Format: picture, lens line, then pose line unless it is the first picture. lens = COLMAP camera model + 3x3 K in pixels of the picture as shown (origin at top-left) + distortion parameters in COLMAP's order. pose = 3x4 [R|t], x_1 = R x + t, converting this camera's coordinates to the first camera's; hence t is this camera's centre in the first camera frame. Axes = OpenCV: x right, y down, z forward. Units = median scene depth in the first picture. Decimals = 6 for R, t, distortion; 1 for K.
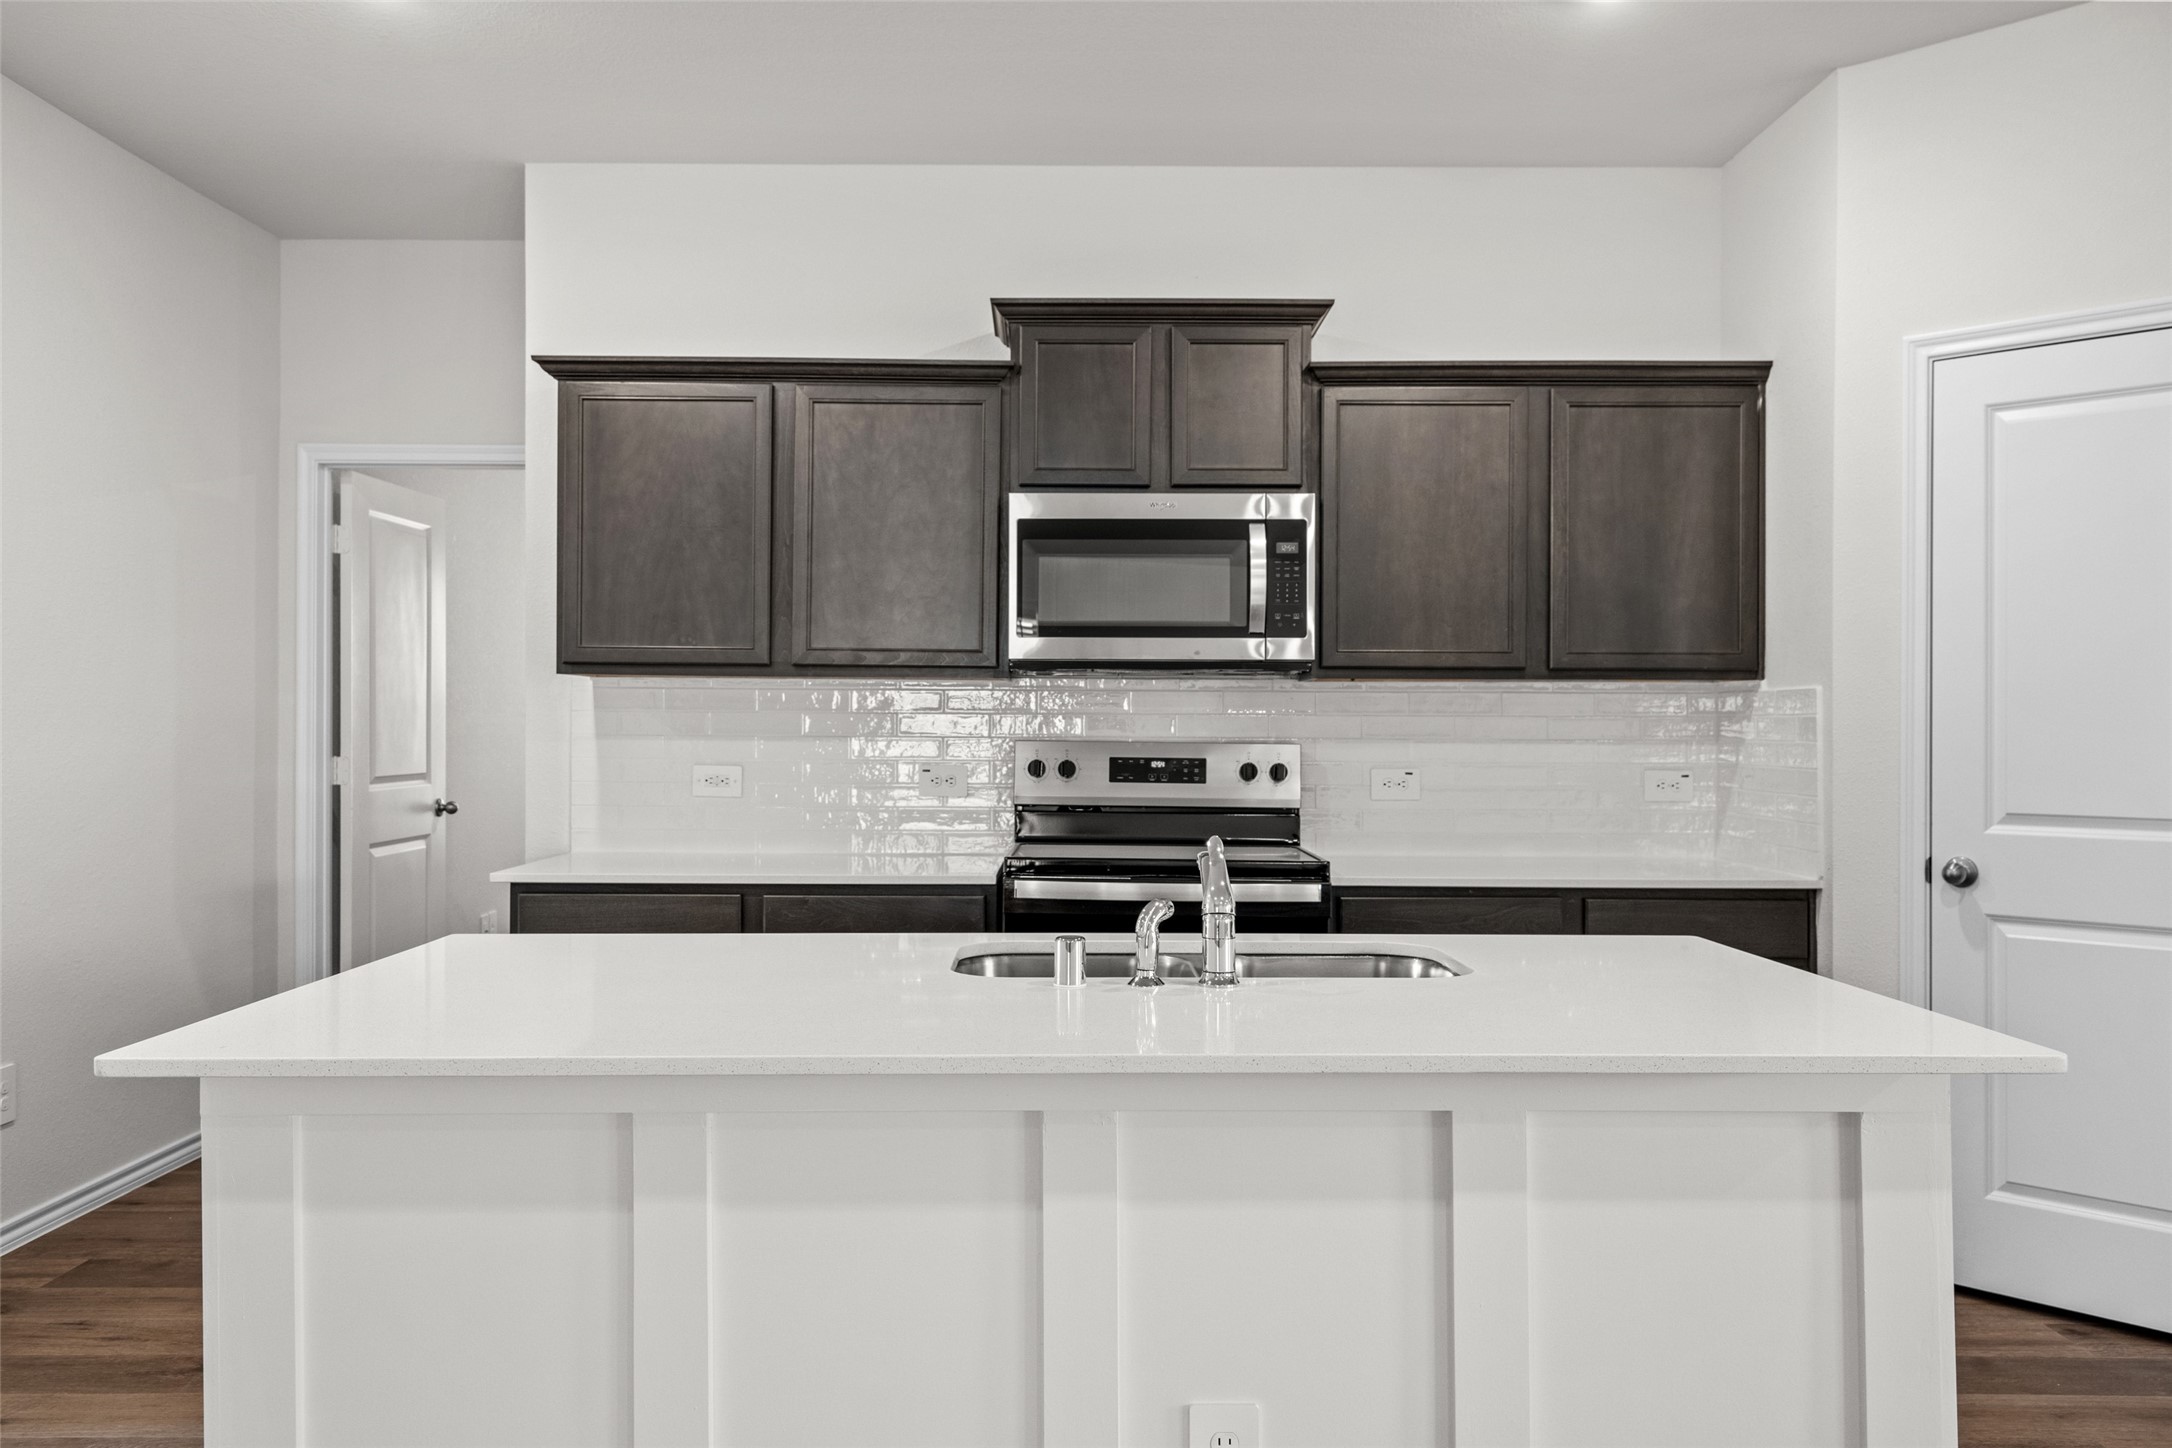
lens RADIAL K [[1686.1, 0, 1066.3], [0, 1686.1, 733.8], [0, 0, 1]] dist [0.009430, -0.000212]
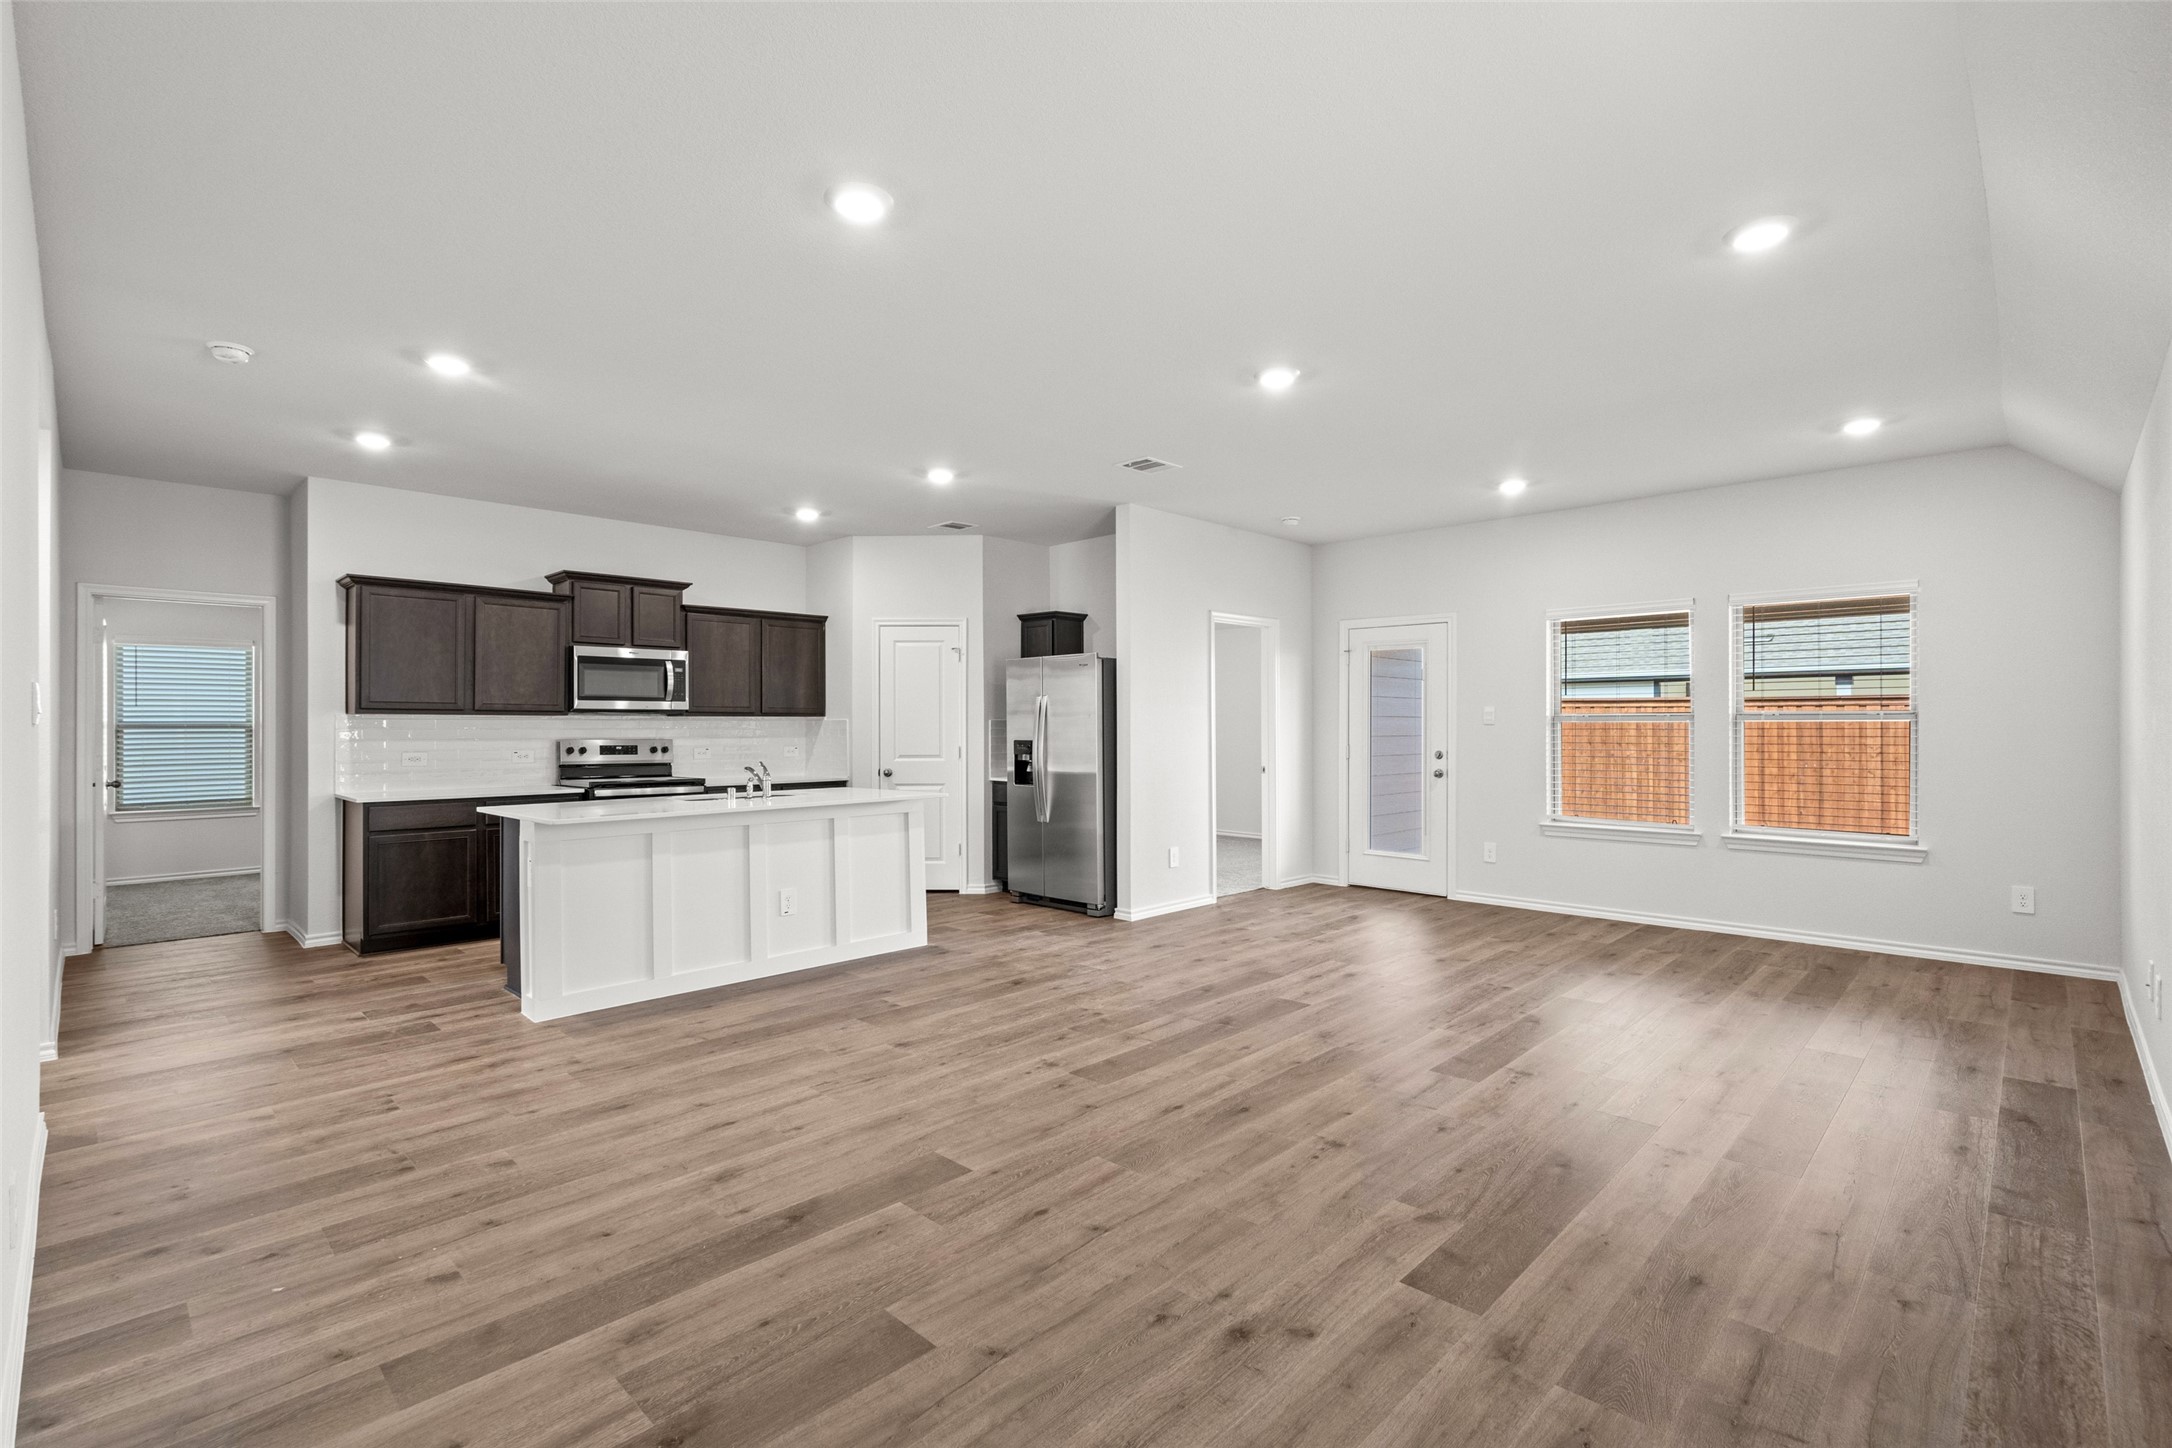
lens RADIAL K [[987.7, 0, 1079.4], [0, 987.7, 723.0], [0, 0, 1]] dist [-0.007133, 0.001826]
pose [[0.700314, -0.003651, 0.713826, -0.567970], [0.012884, 0.999889, -0.007526, 0.000074], [-0.713719, 0.014468, 0.700283, -0.625463]]
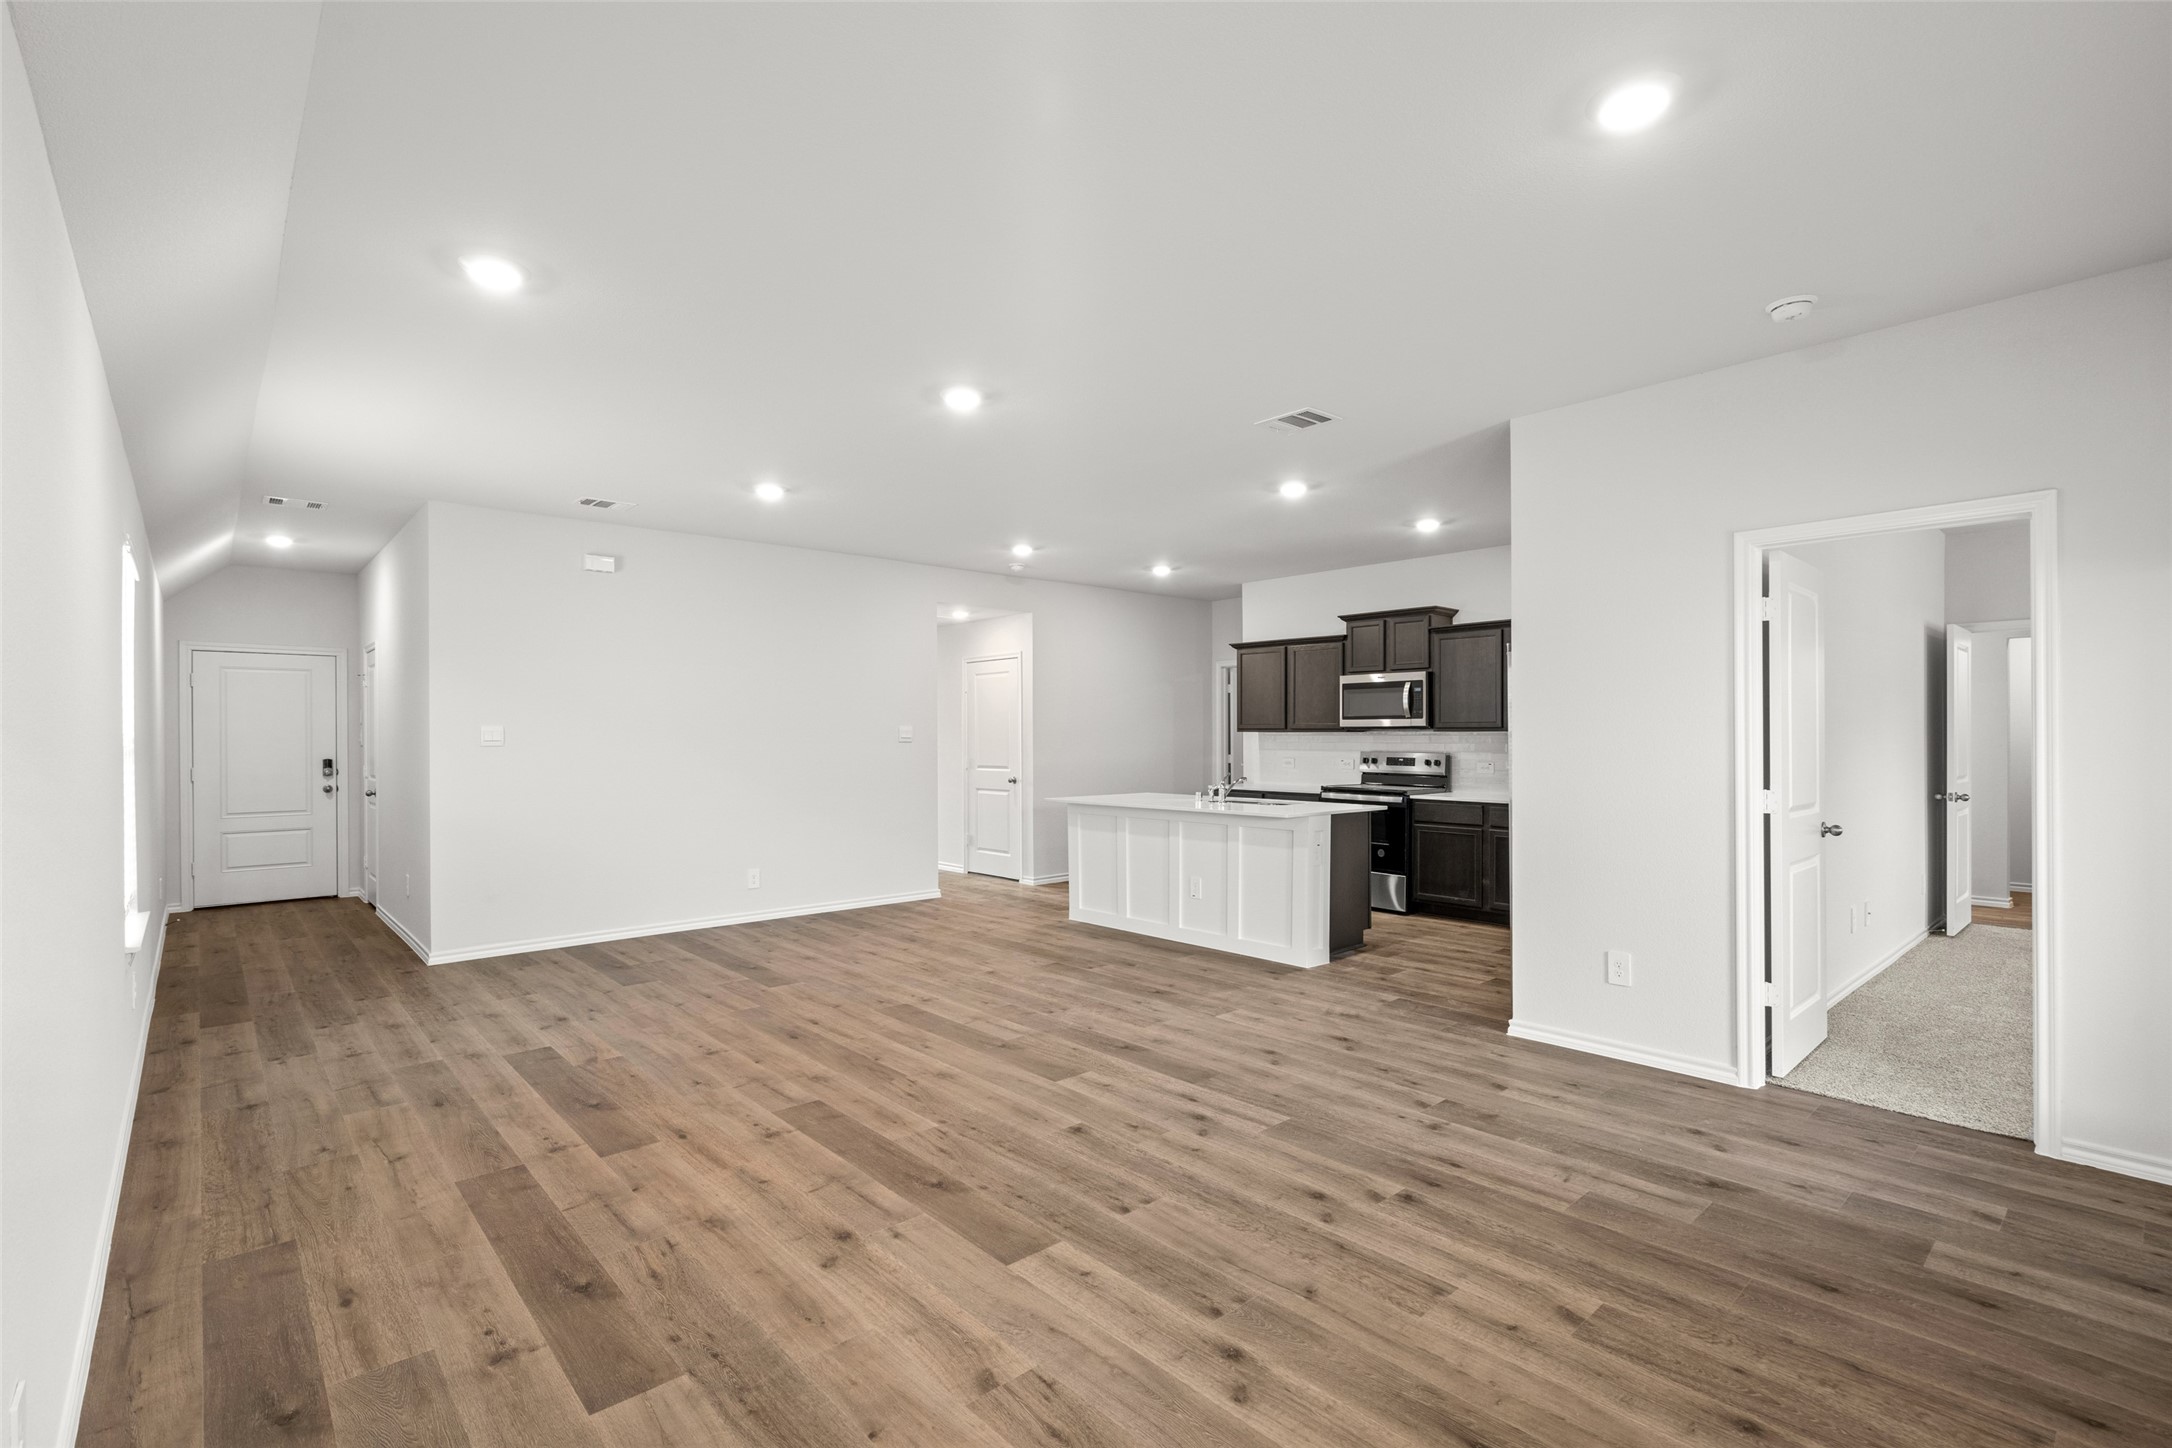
lens RADIAL K [[987.7, 0, 1079.2], [0, 987.7, 752.9], [0, 0, 1]] dist [-0.007133, 0.001826]
pose [[0.667714, 0.008187, -0.744373, 1.031562], [-0.000942, 0.999948, 0.010153, -0.011881], [0.744418, -0.006078, 0.667687, -0.641098]]
